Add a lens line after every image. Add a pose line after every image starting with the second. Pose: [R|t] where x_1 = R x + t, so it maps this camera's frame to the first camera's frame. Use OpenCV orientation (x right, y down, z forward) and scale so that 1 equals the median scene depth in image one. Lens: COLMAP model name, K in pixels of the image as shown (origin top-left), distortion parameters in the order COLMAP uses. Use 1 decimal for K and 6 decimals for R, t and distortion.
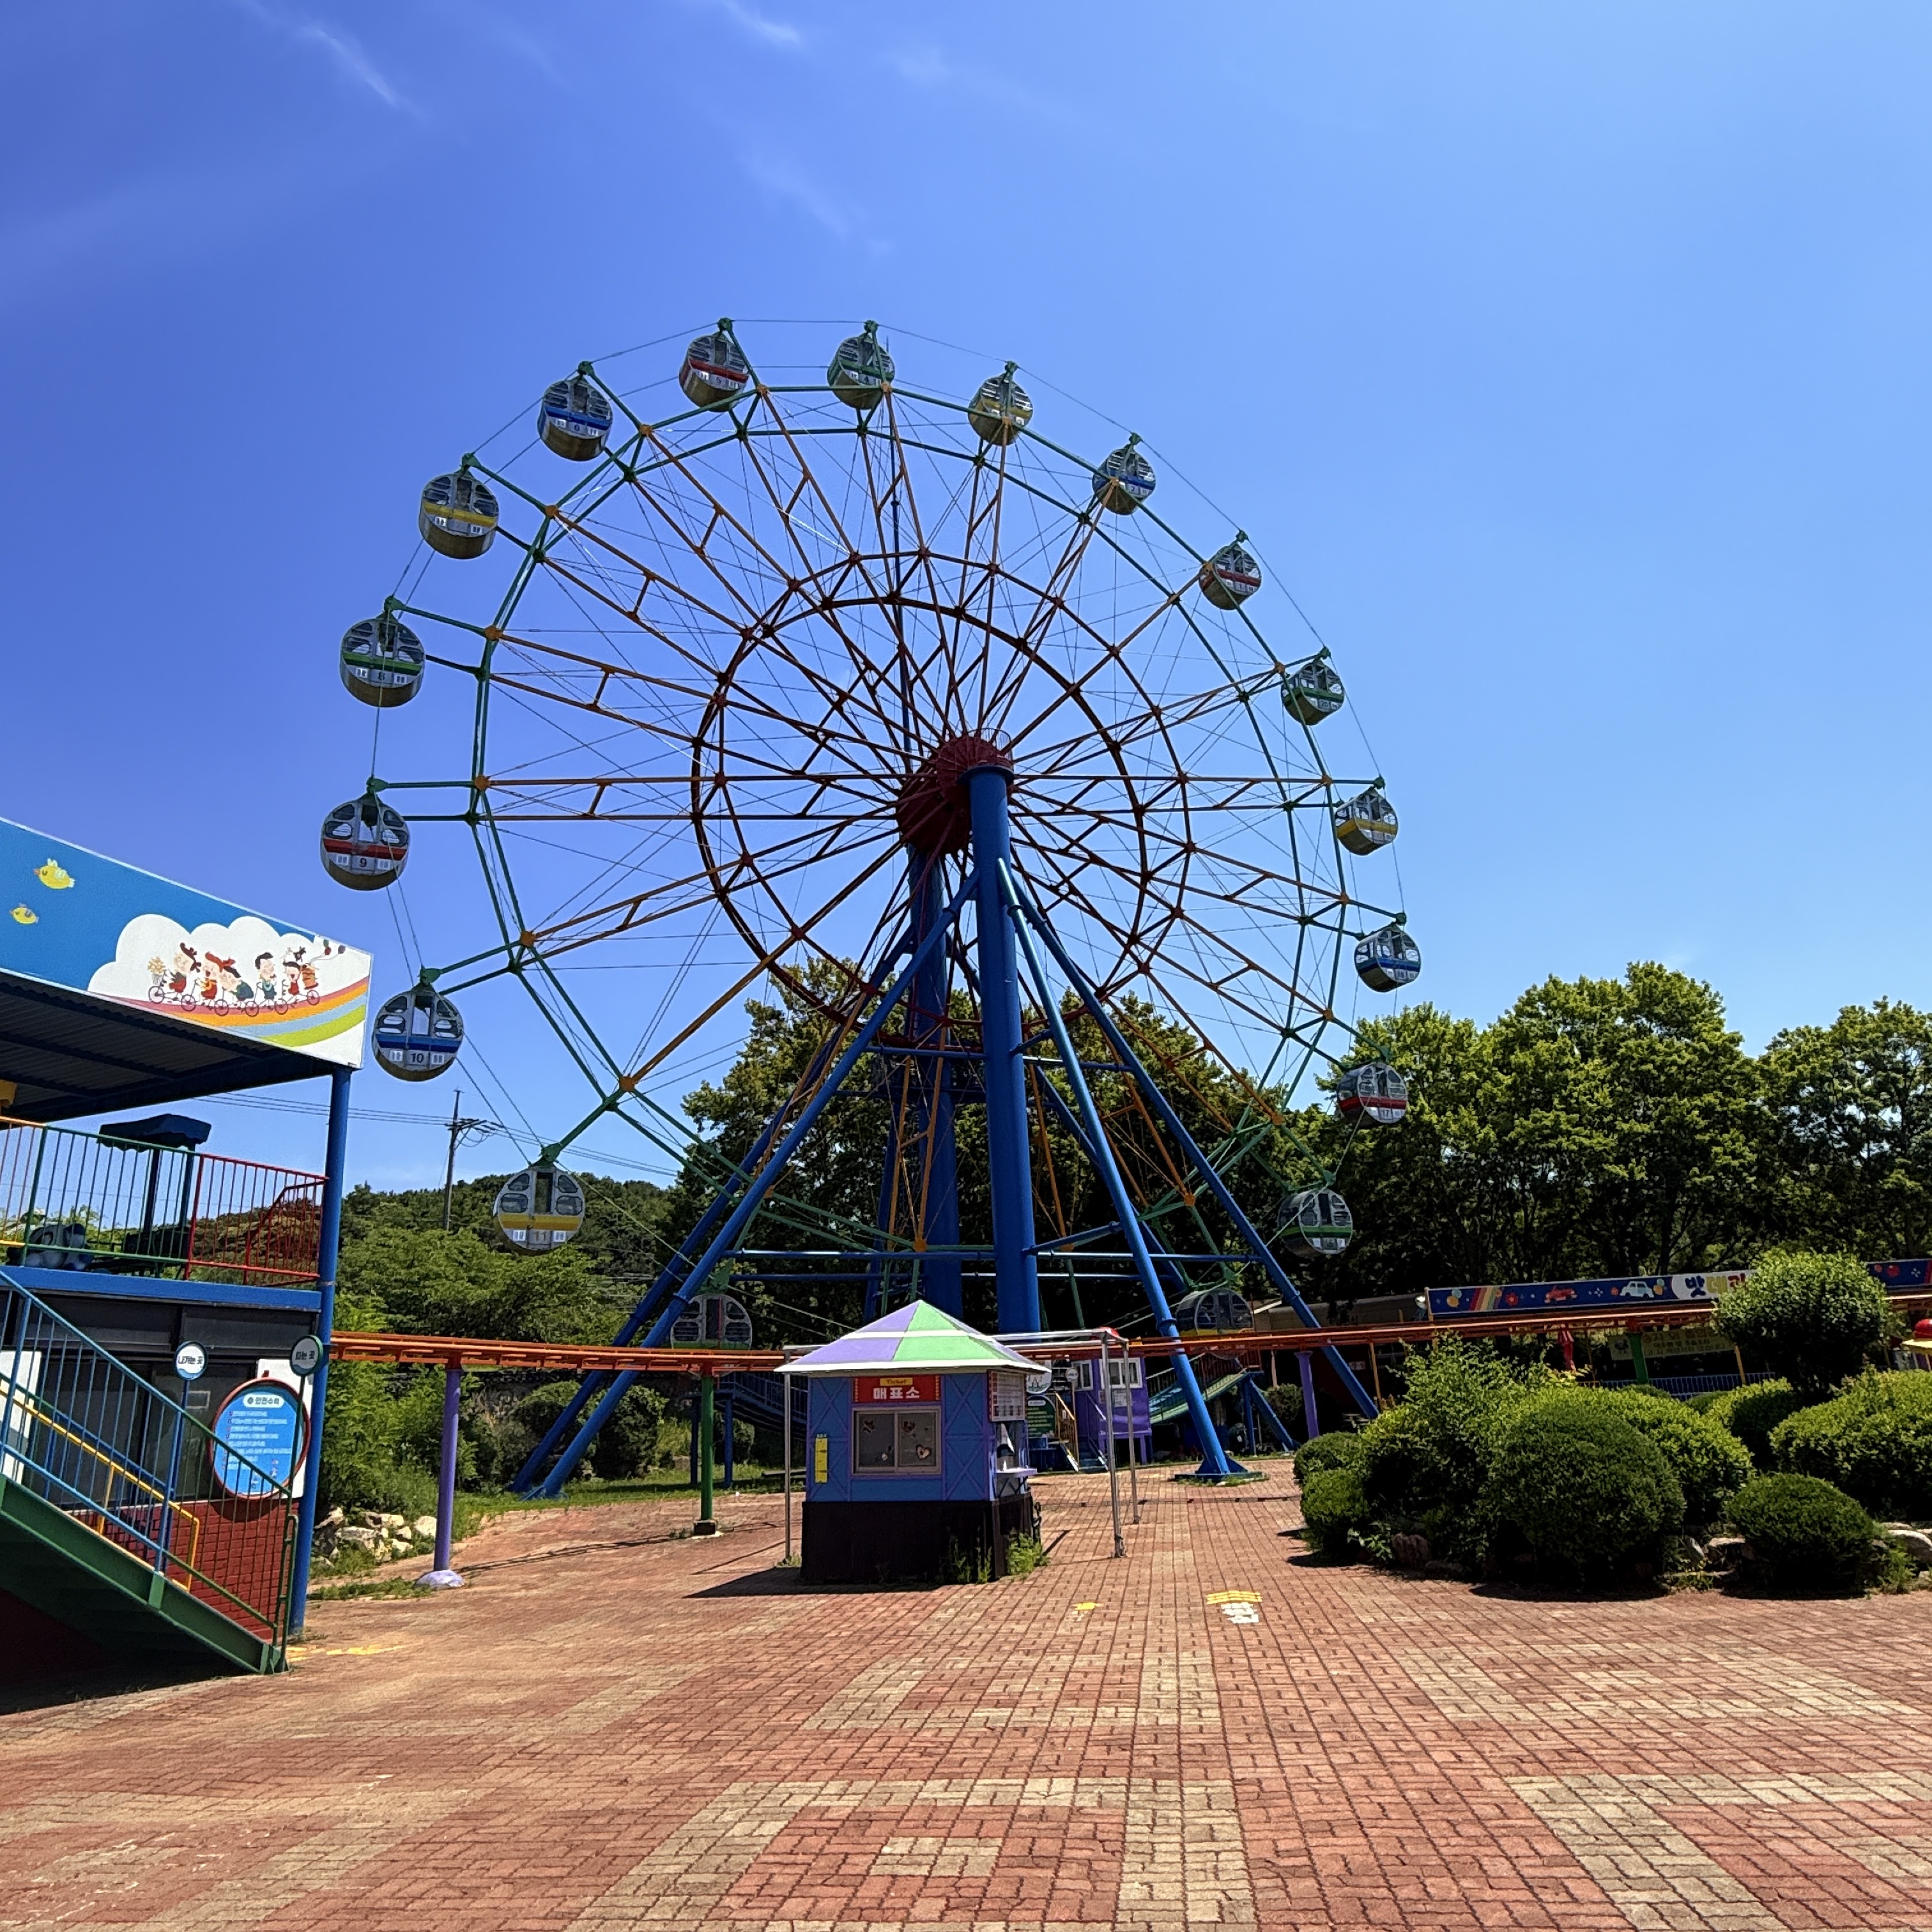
lens RADIAL K [[1388.9, 0, 966.9], [0, 1388.9, 956.6], [0, 0, 1]] dist [-0.001752, 0.003394]
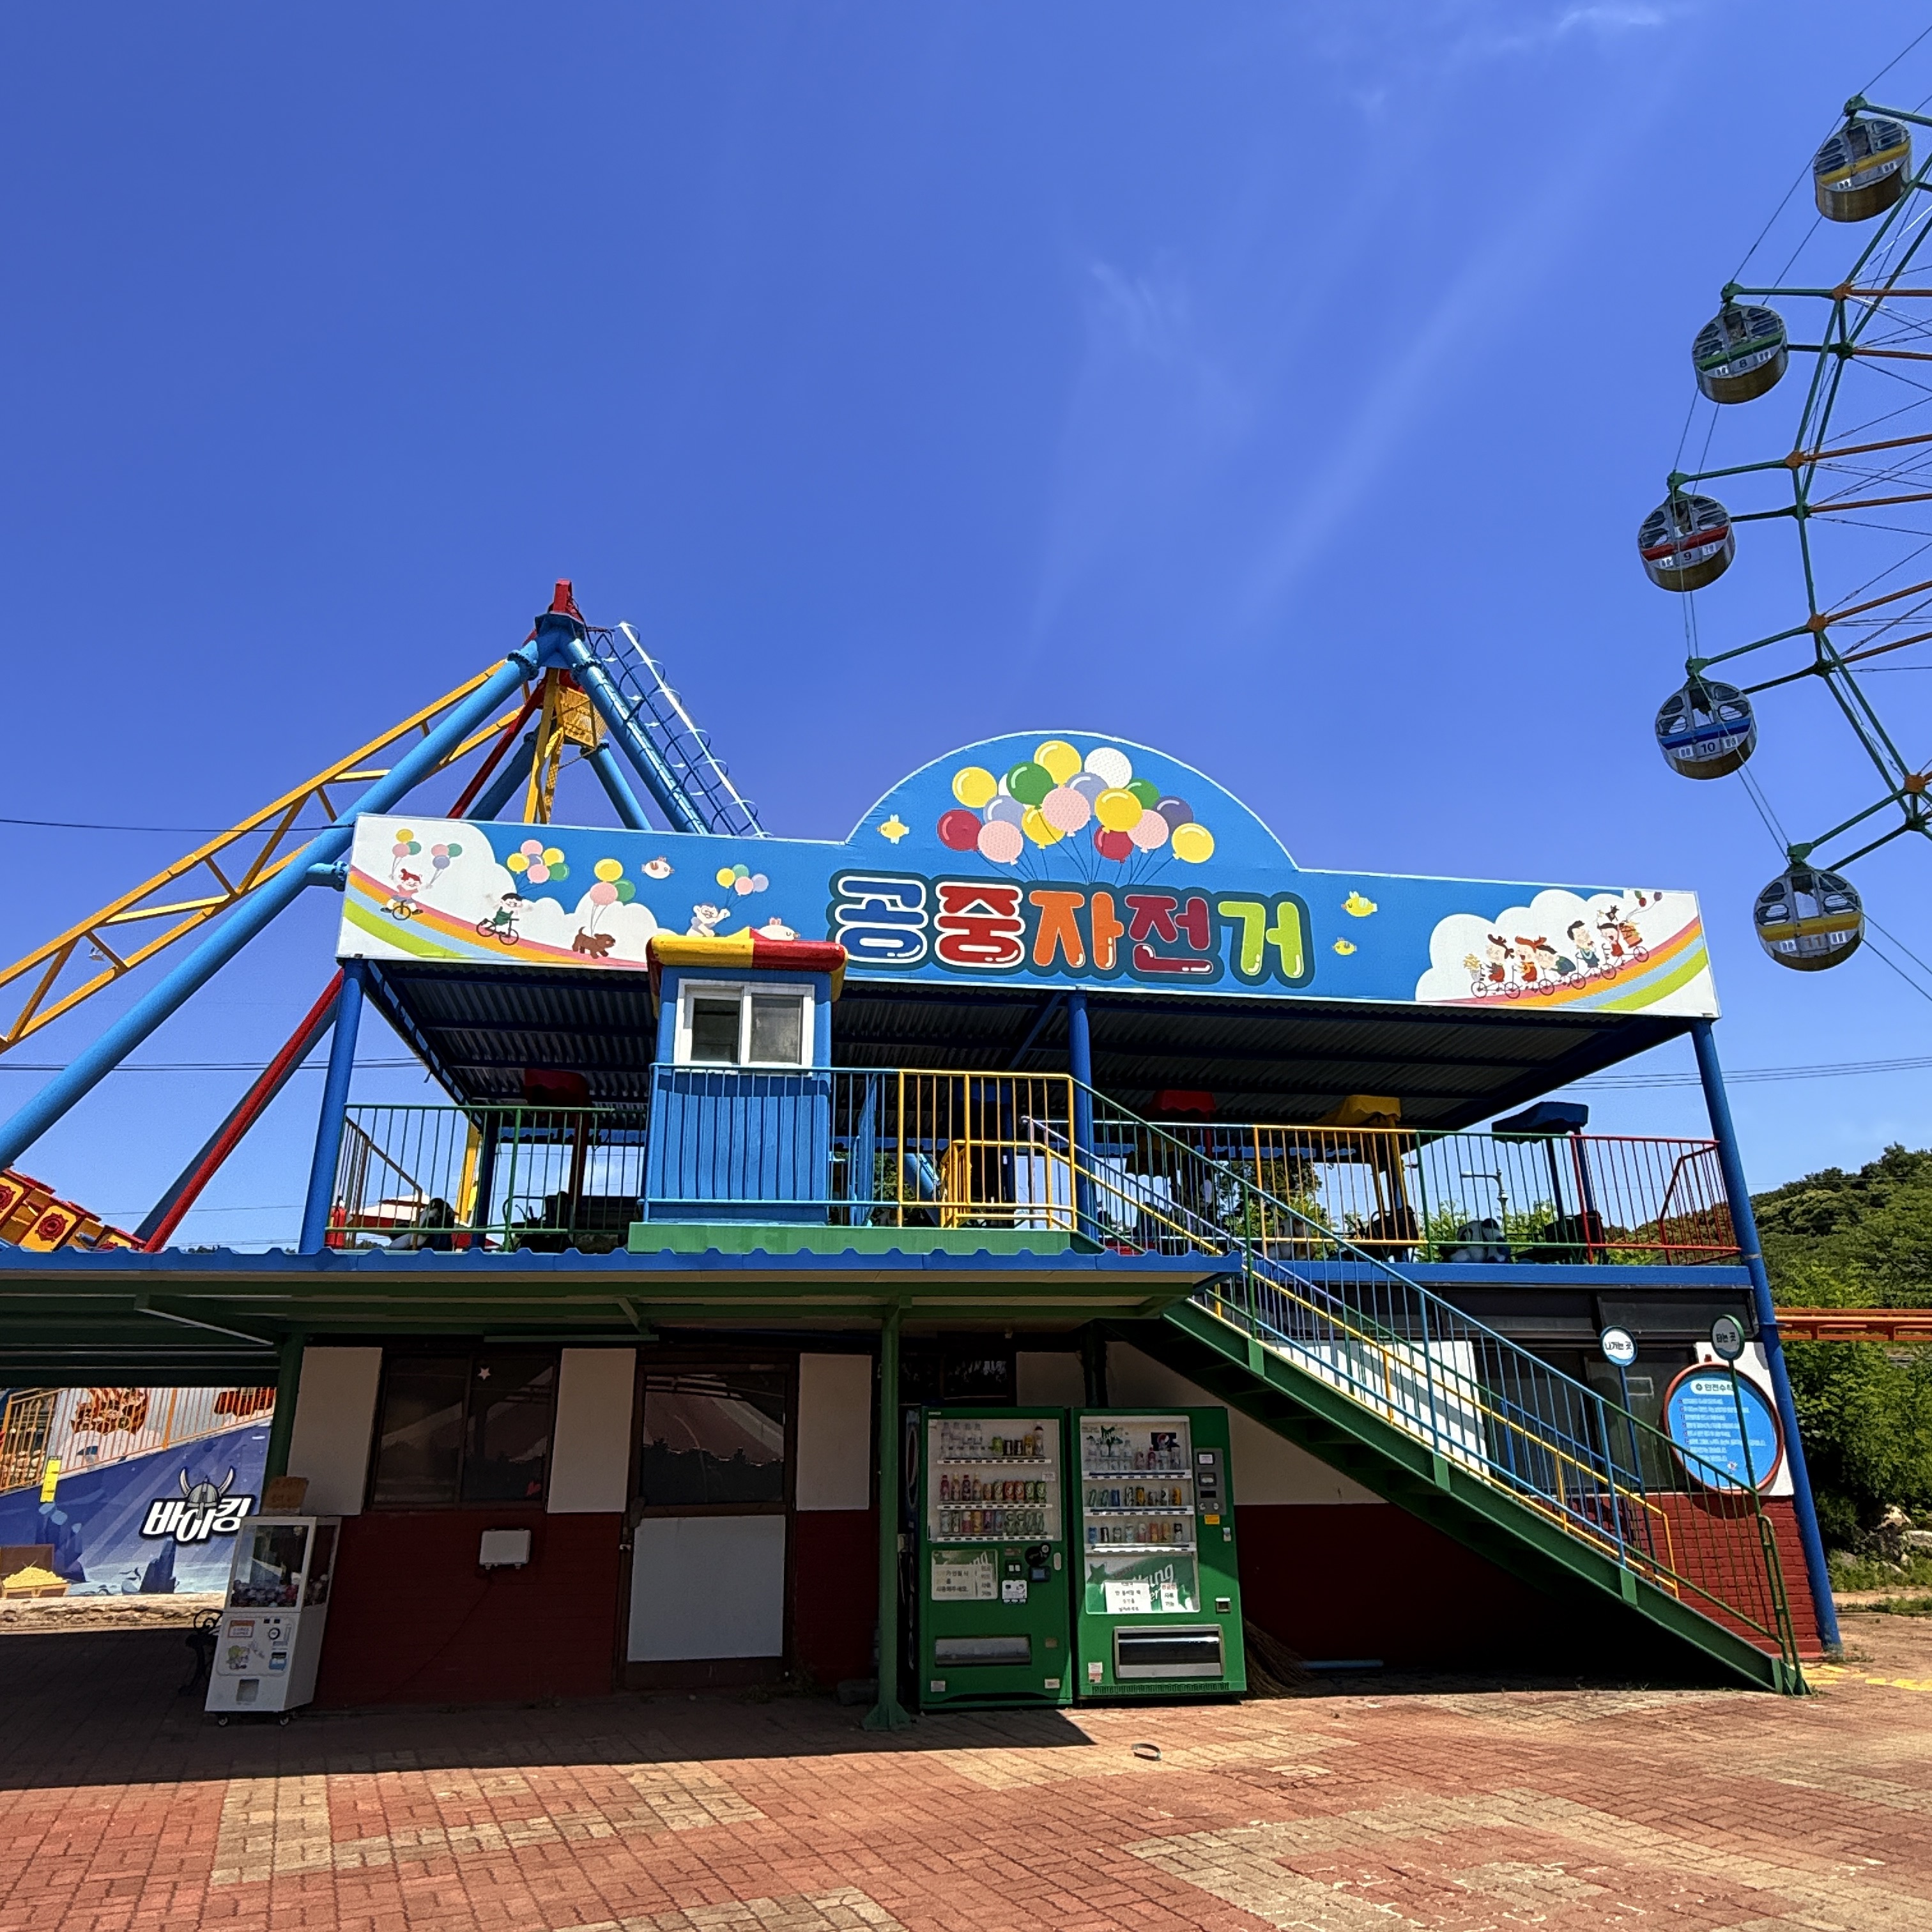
lens RADIAL K [[1388.9, 0, 977.0], [0, 1388.9, 972.3], [0, 0, 1]] dist [-0.001752, 0.003394]
pose [[0.535395, -0.242402, -0.809070, 0.038508], [0.260220, 0.958673, -0.115025, 0.032819], [0.803516, -0.148952, 0.576347, 0.110919]]
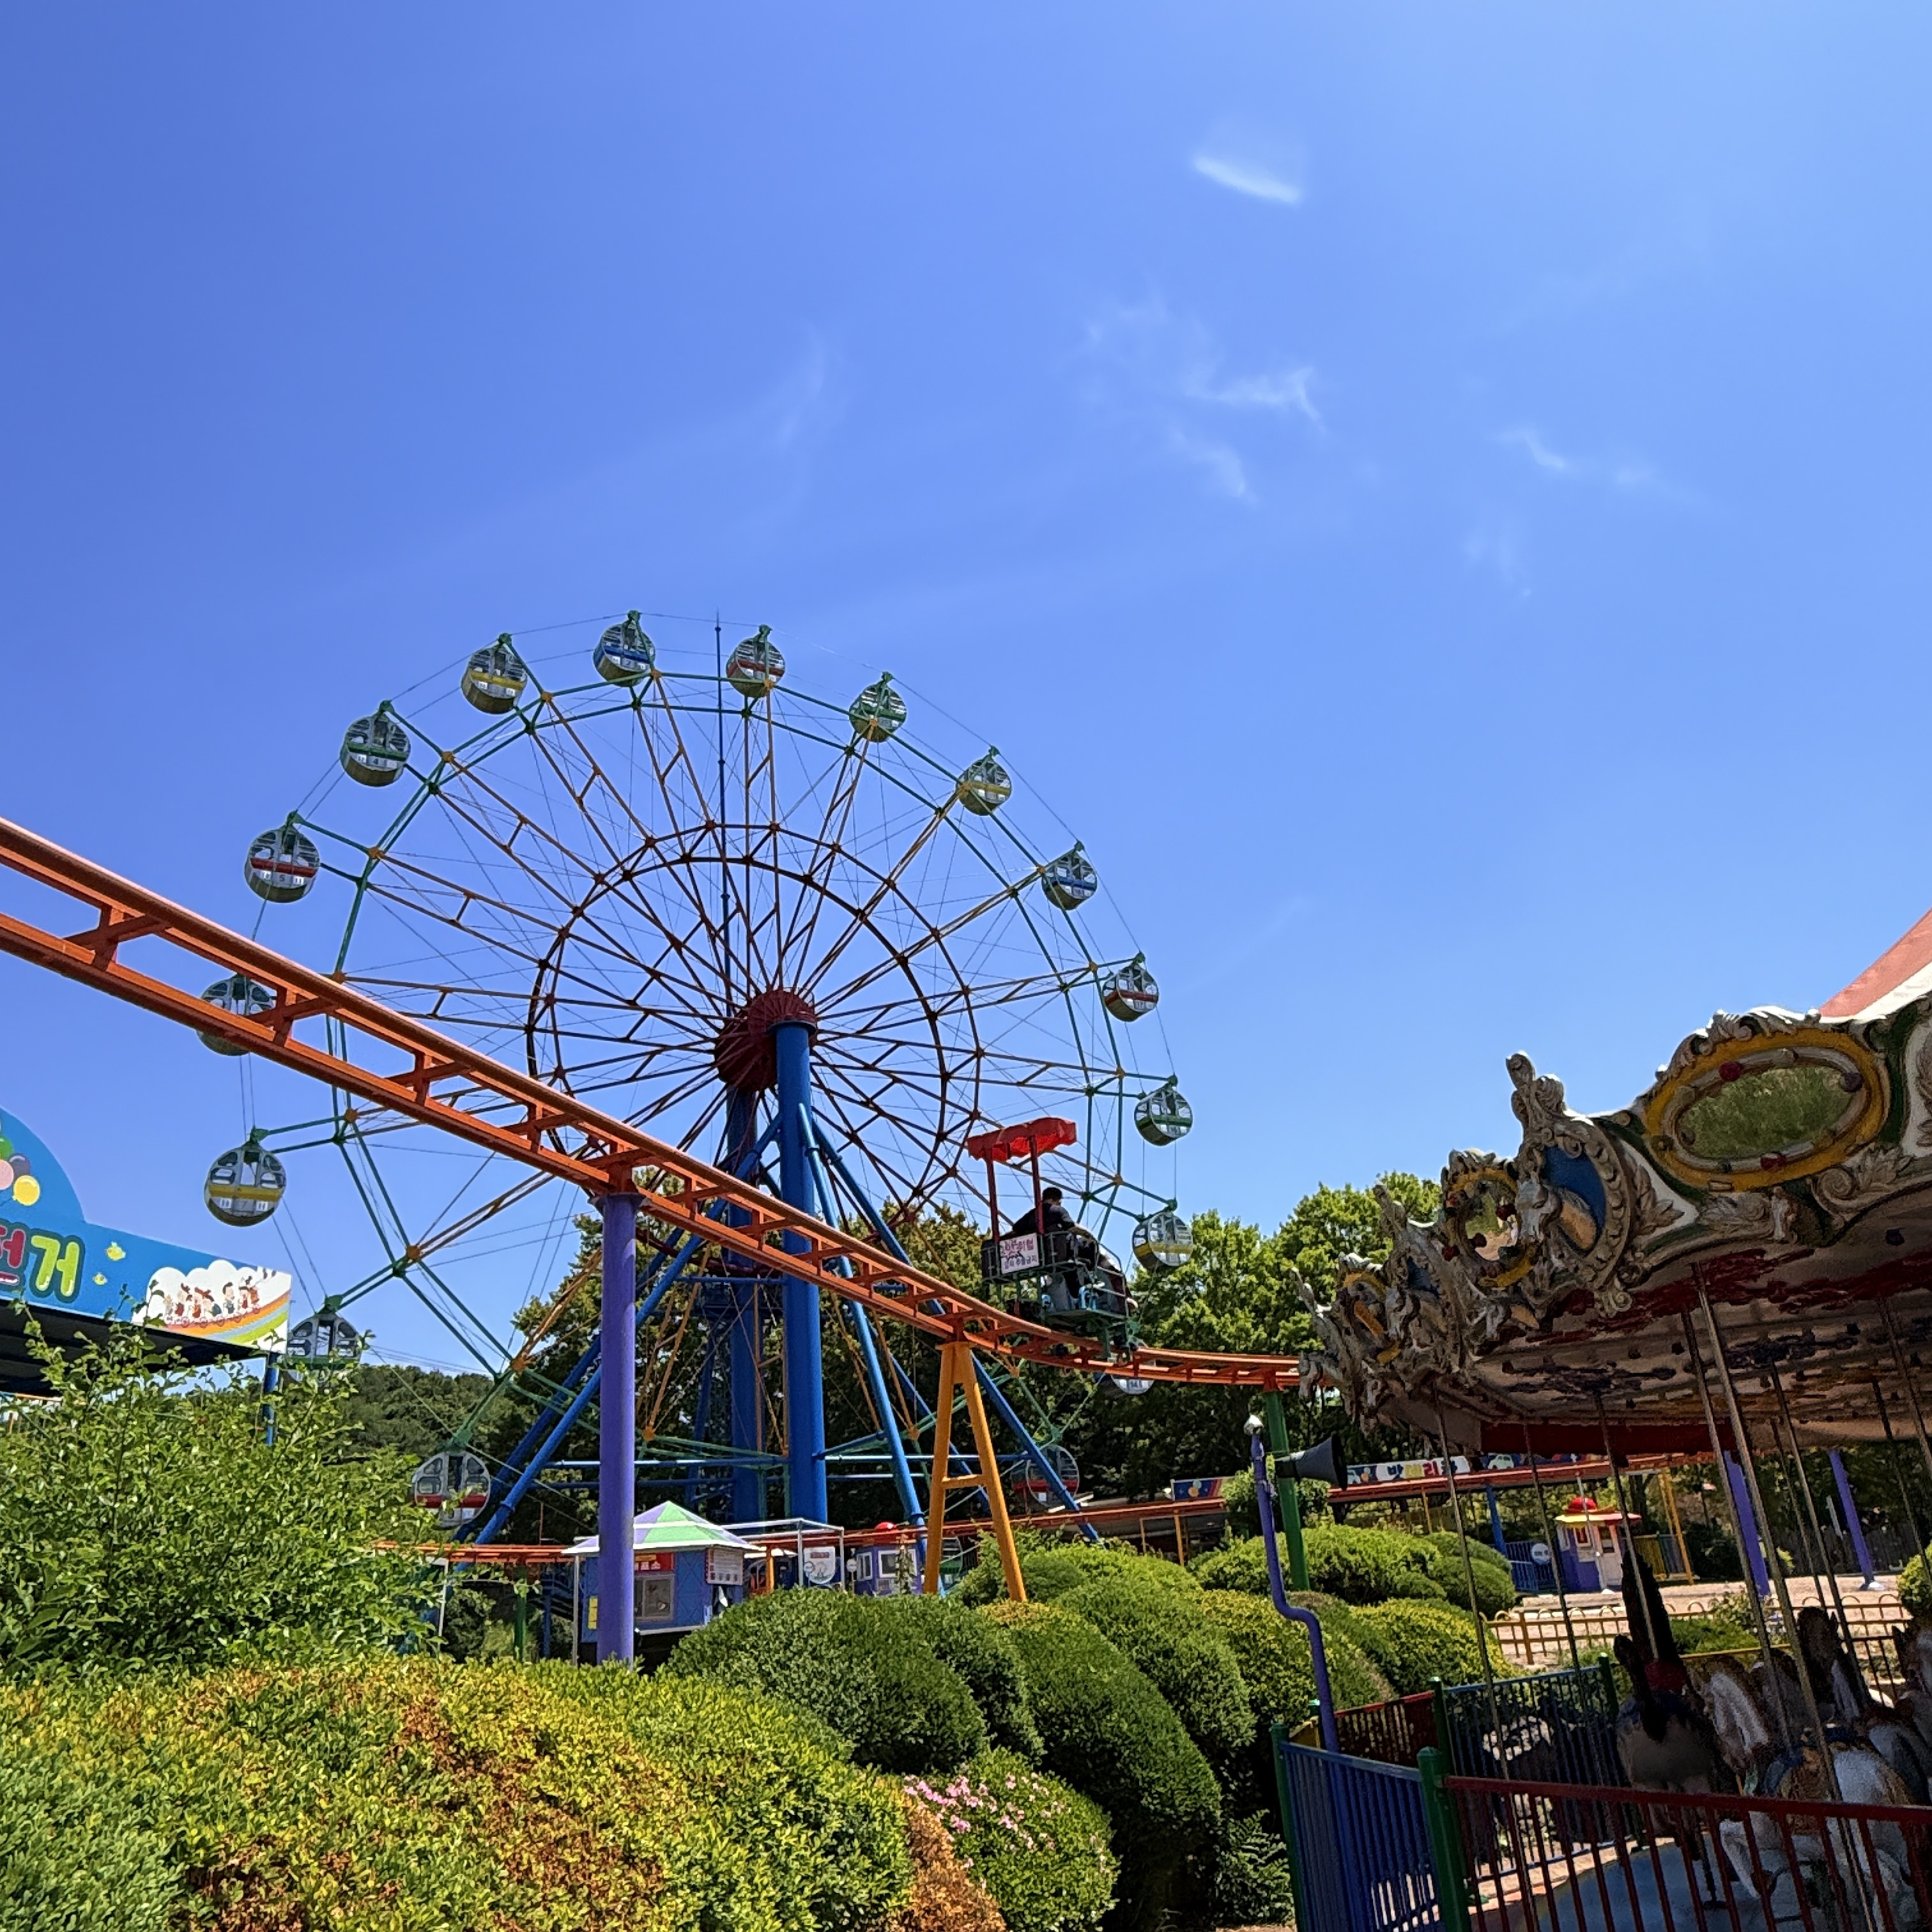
lens RADIAL K [[1556.8, 0, 972.9], [0, 1556.8, 976.2], [0, 0, 1]] dist [0.002629, 0.000172]
pose [[0.997160, 0.000942, 0.075309, 0.191167], [0.005228, 0.996644, -0.081689, -0.194506], [-0.075134, 0.081851, 0.993809, -0.810828]]
